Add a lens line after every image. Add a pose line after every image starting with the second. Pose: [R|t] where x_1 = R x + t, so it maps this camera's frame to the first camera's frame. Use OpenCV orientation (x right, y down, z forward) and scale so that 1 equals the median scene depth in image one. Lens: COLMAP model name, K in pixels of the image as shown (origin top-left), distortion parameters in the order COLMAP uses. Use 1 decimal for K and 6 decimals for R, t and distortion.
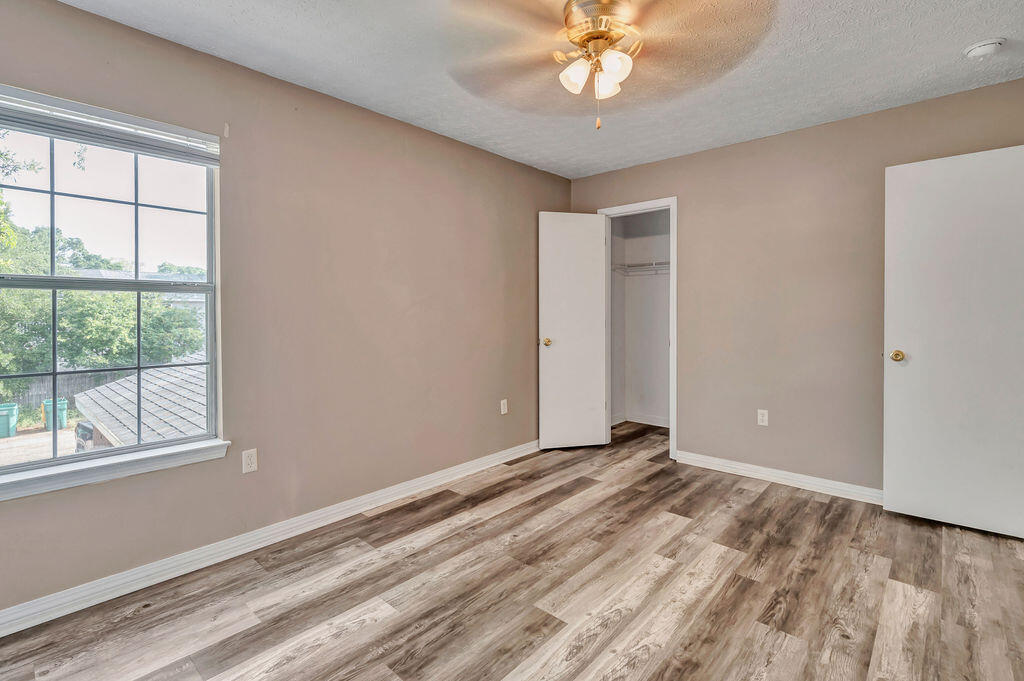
lens RADIAL K [[484.6, 0, 506.5], [0, 484.6, 315.9], [0, 0, 1]] dist [0.001770, -0.000658]
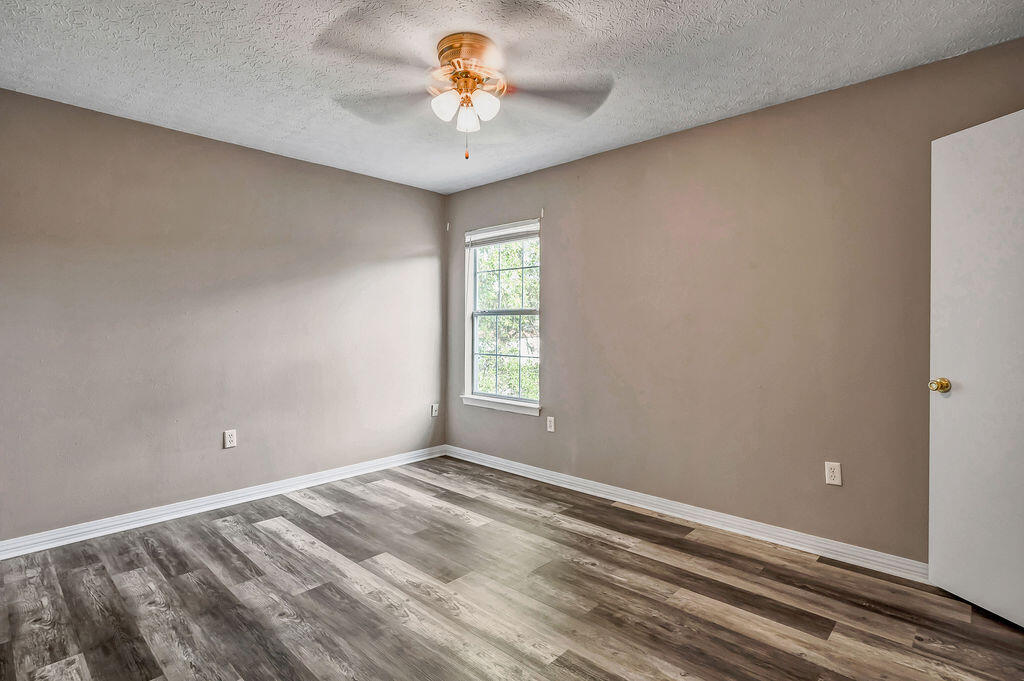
lens RADIAL K [[509.2, 0, 512.0], [0, 509.2, 334.7], [0, 0, 1]] dist [0.000918, 0.000470]
pose [[-0.022201, 0.017796, -0.999595, 0.958412], [-0.007451, 0.999811, 0.017965, -0.009573], [0.999726, 0.007847, -0.022065, 0.819834]]
